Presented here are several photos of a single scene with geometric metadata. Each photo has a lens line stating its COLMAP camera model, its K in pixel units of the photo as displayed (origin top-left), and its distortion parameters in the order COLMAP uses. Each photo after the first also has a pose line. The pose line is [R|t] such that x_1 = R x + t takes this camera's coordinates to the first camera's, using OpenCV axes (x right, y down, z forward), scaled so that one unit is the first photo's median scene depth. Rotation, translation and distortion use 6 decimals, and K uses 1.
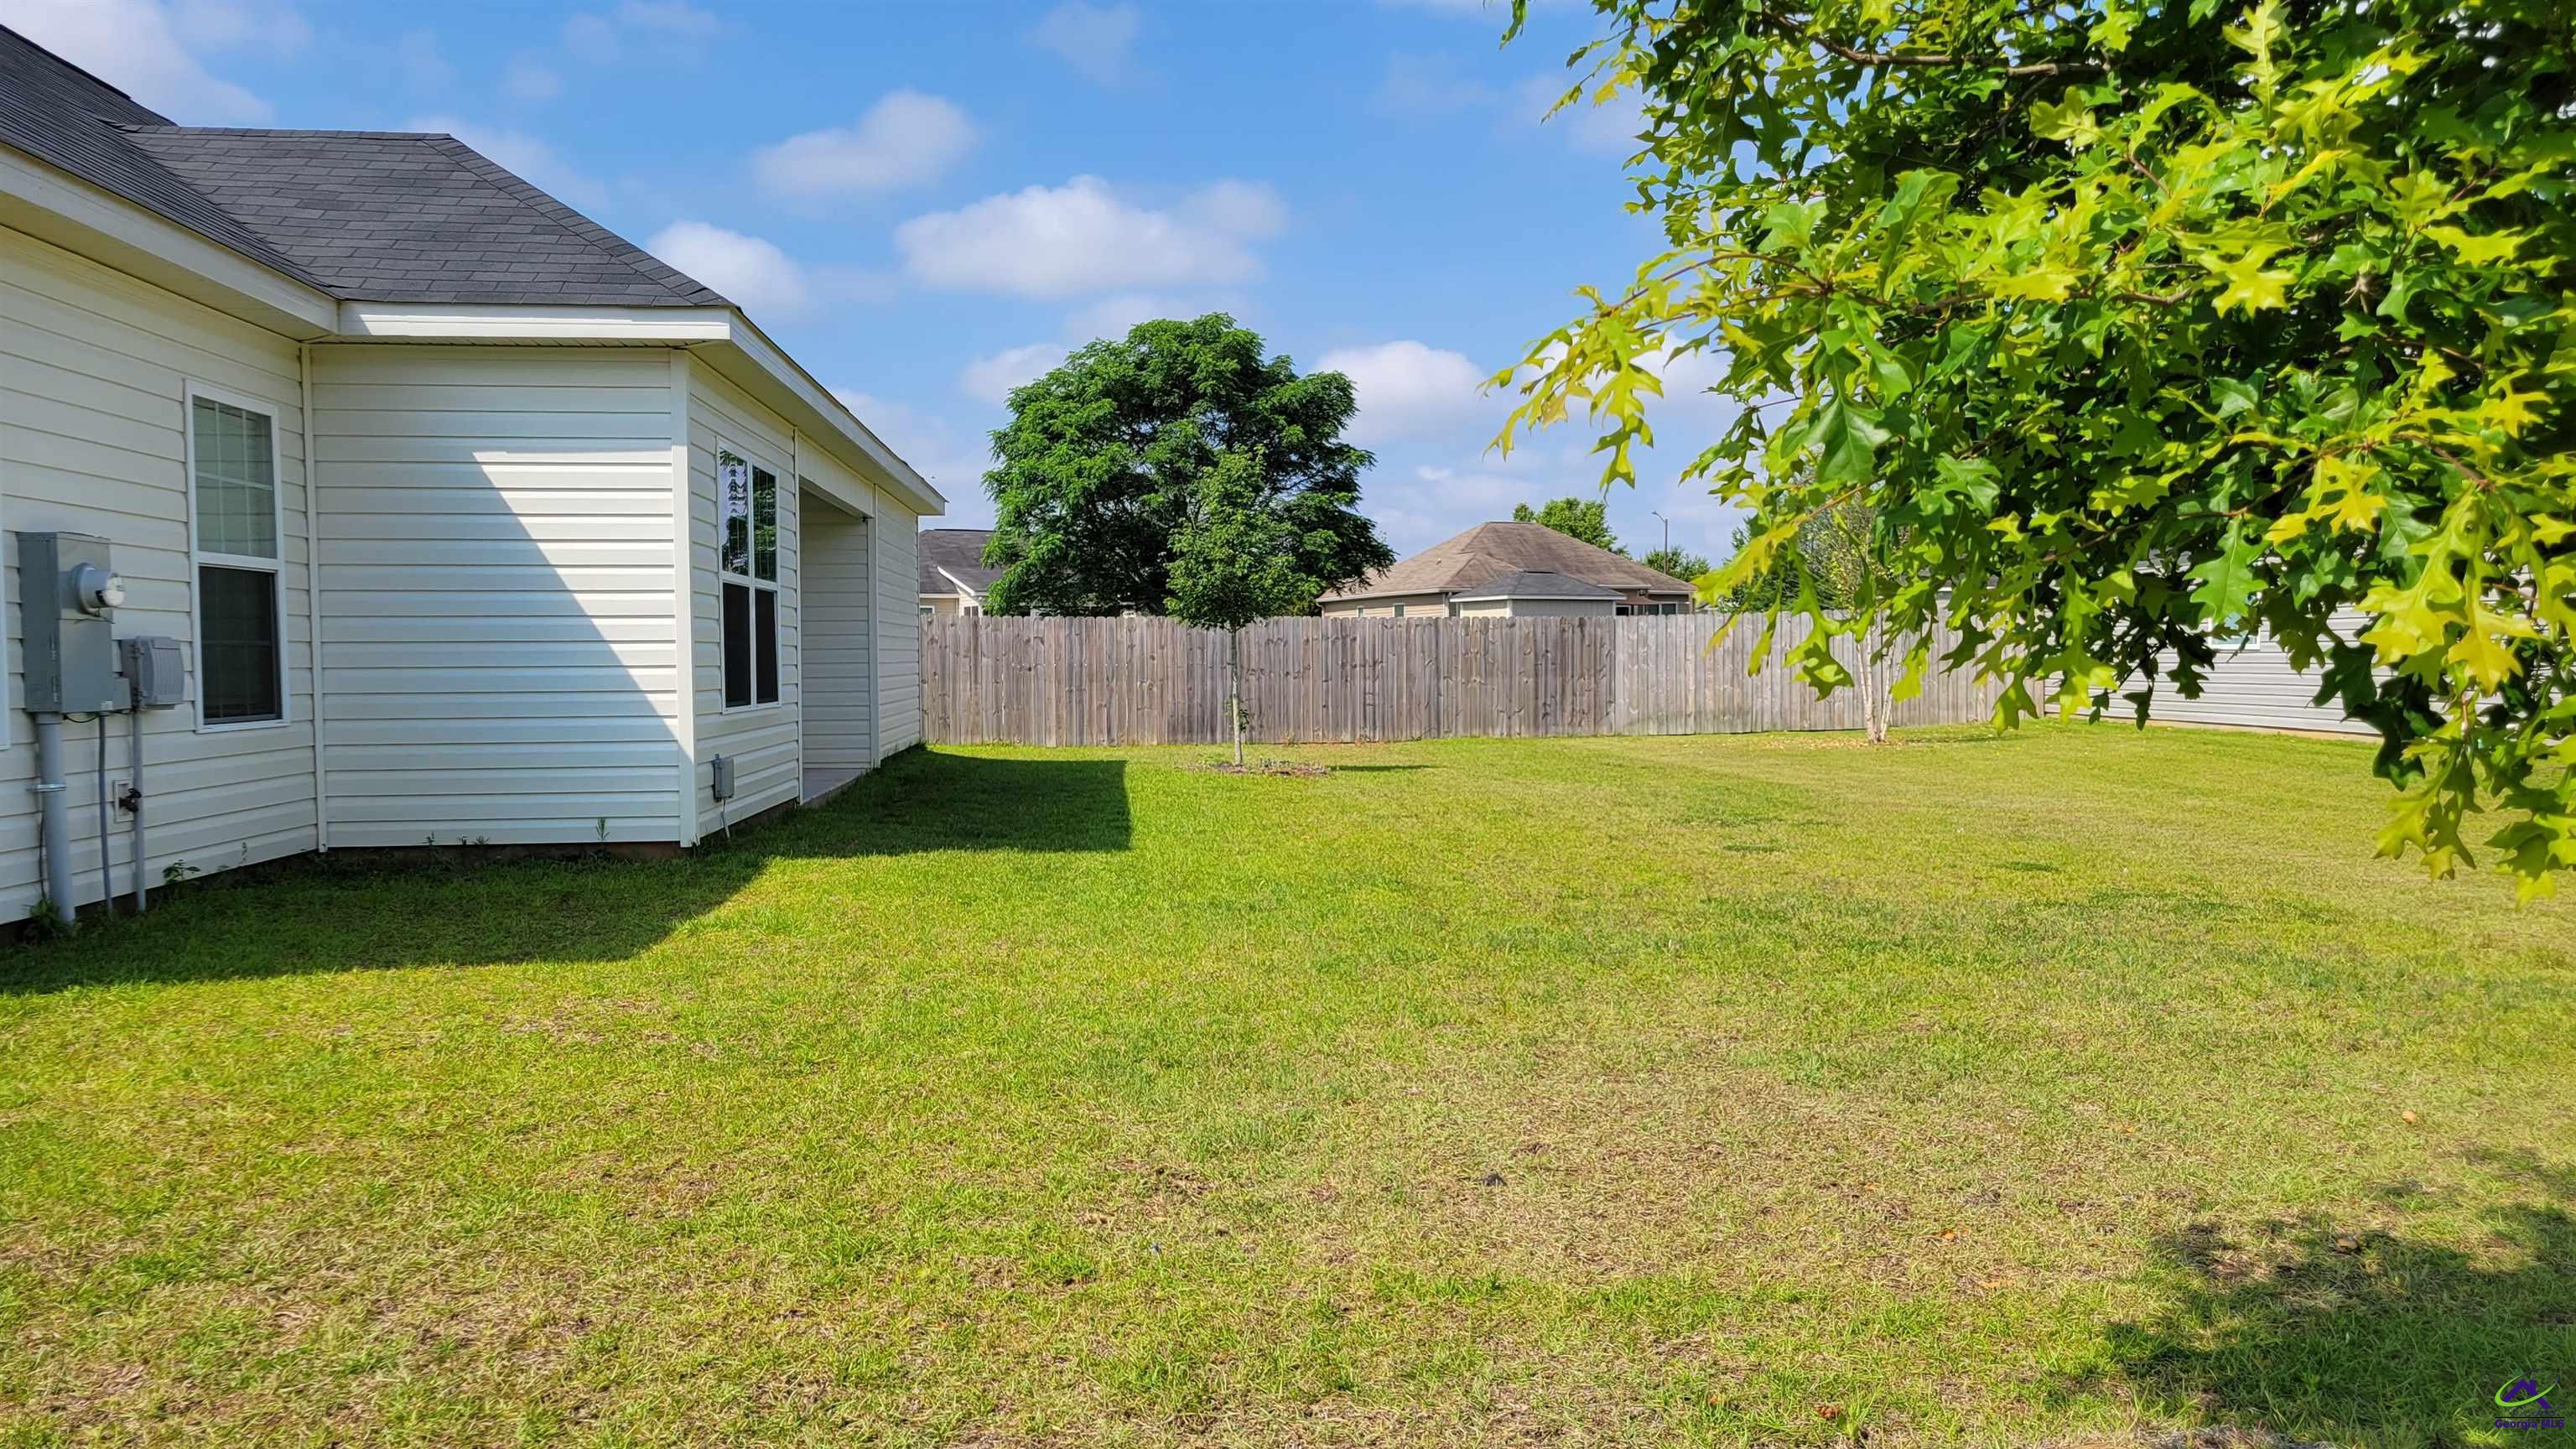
lens RADIAL K [[1927.4, 0, 1298.6], [0, 1927.4, 739.9], [0, 0, 1]] dist [0.041862, -0.030906]
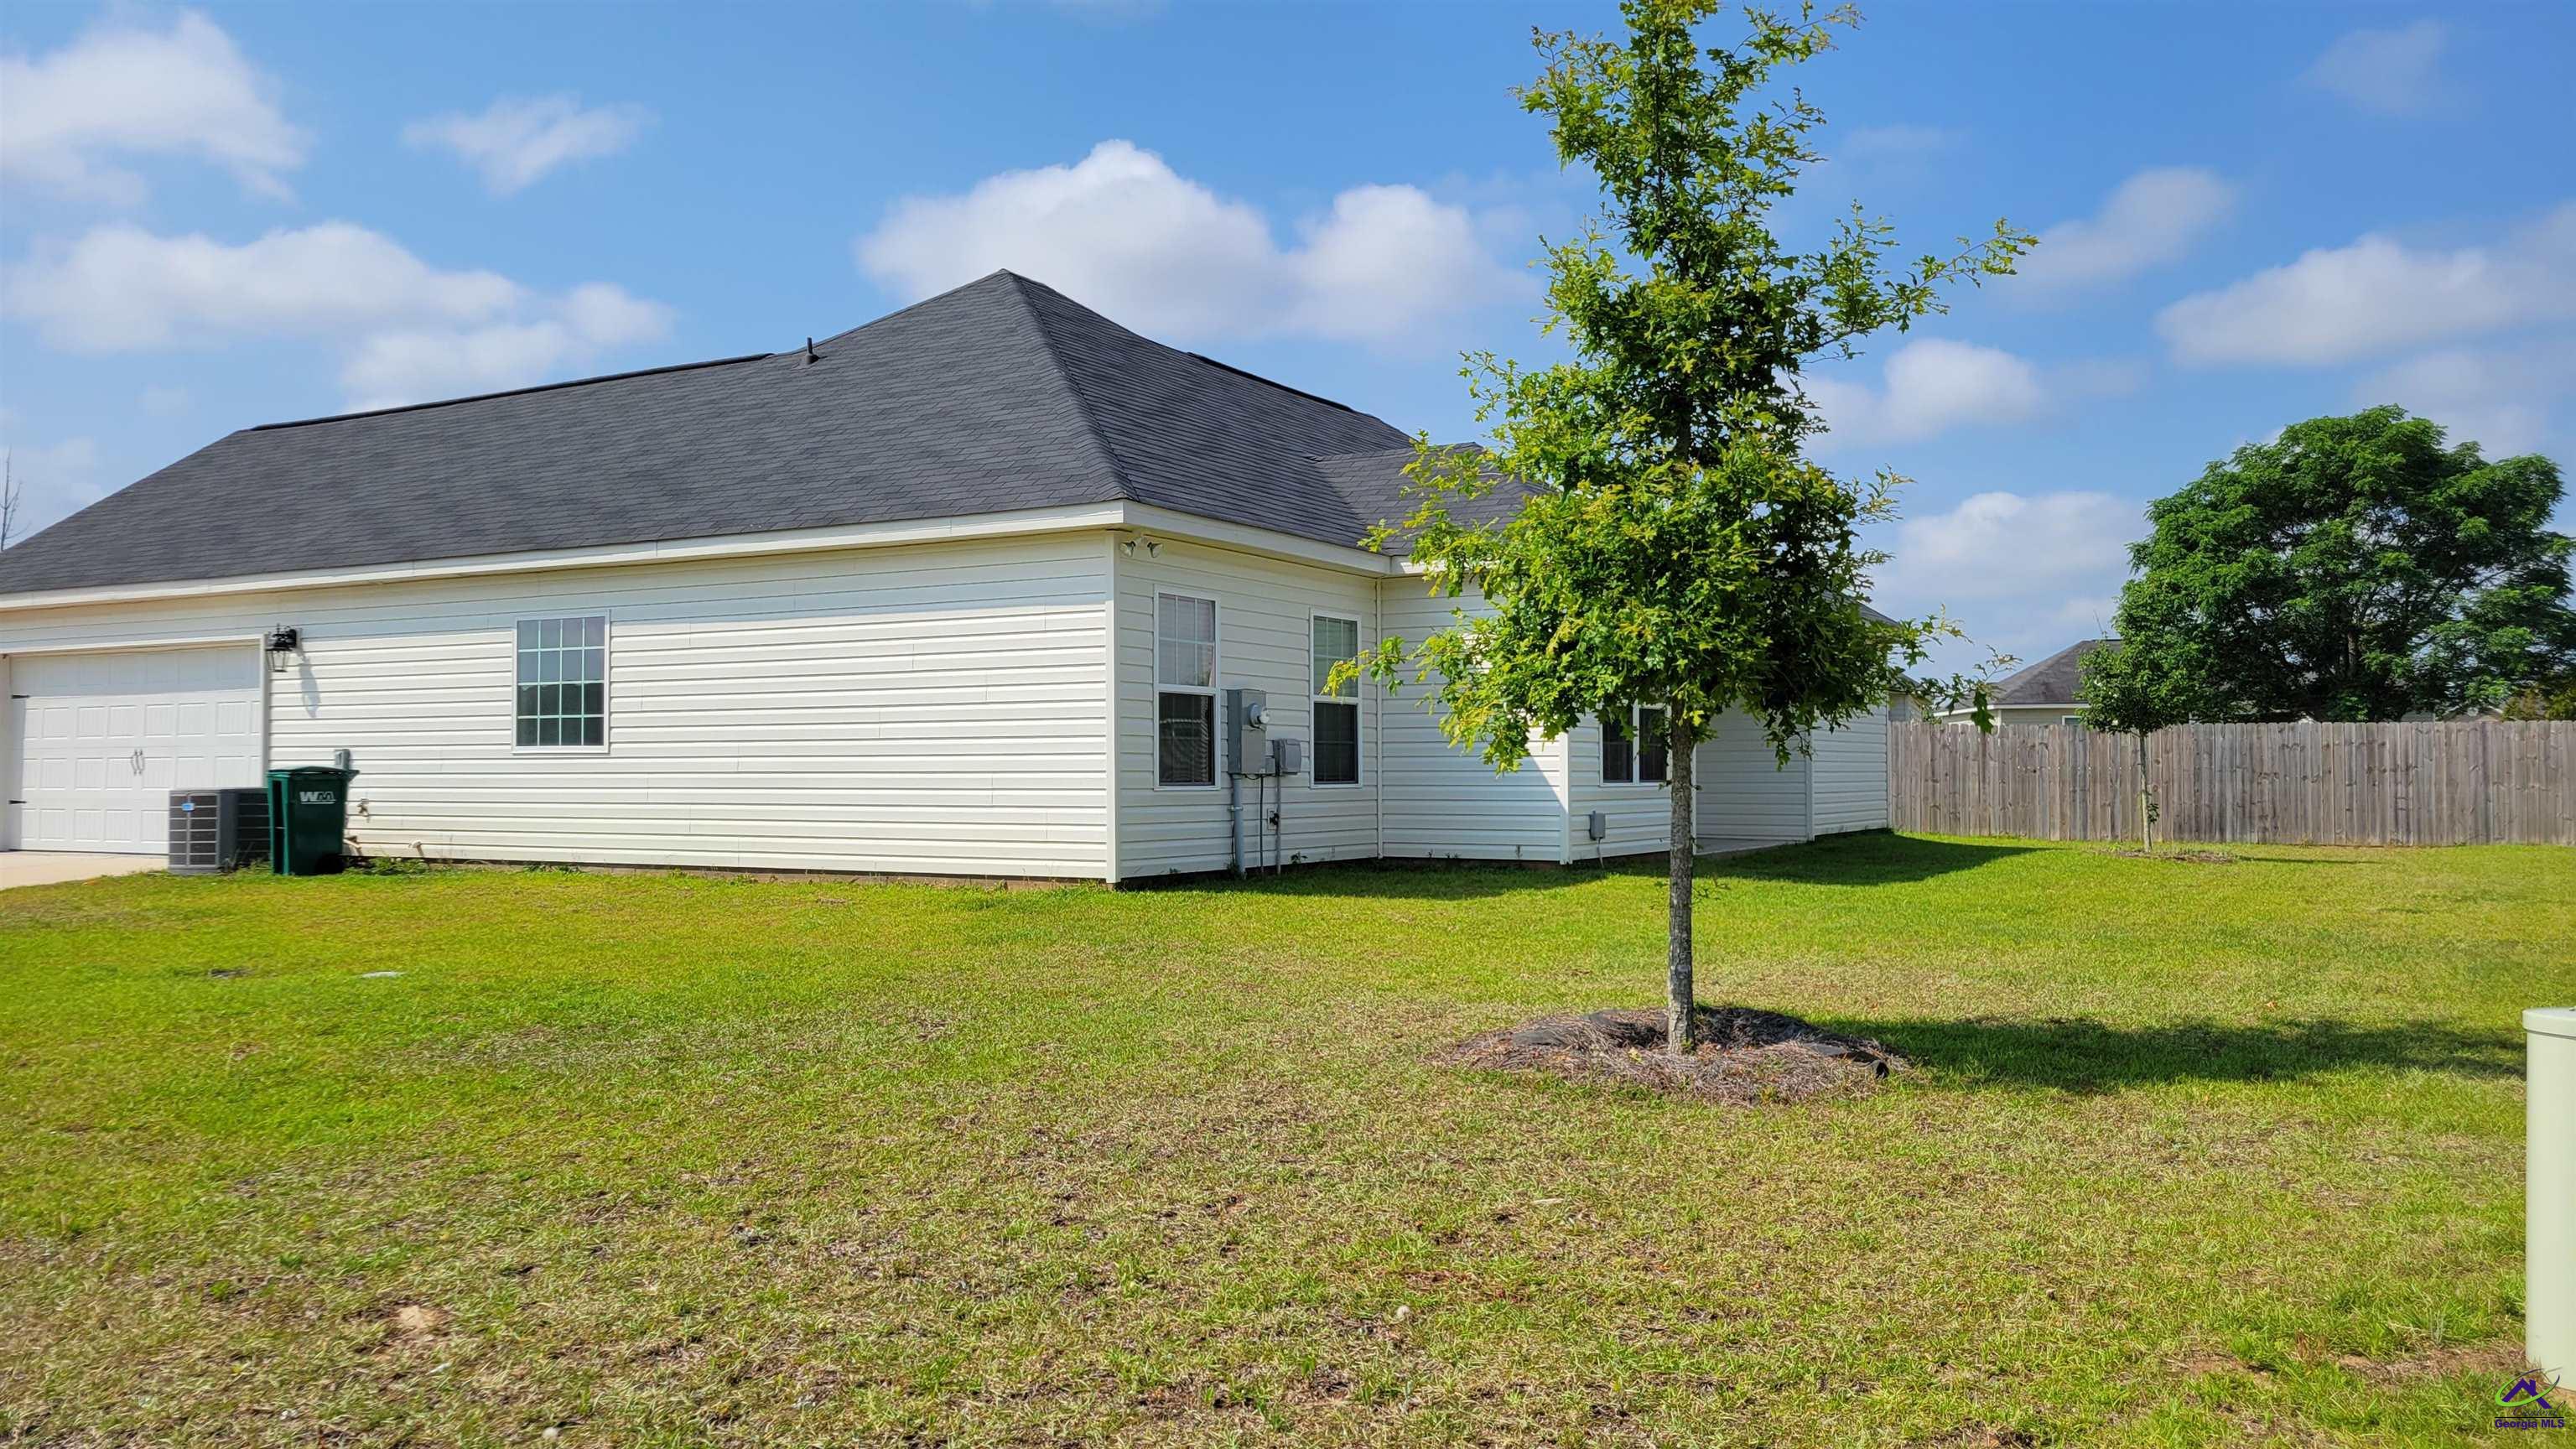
lens RADIAL K [[1927.4, 0, 1279.6], [0, 1927.4, 726.8], [0, 0, 1]] dist [0.041862, -0.030906]
pose [[0.809954, -0.007174, -0.586449, 0.164040], [-0.030565, 0.998050, -0.054422, 0.012449], [0.585696, 0.062004, 0.808156, -0.175731]]
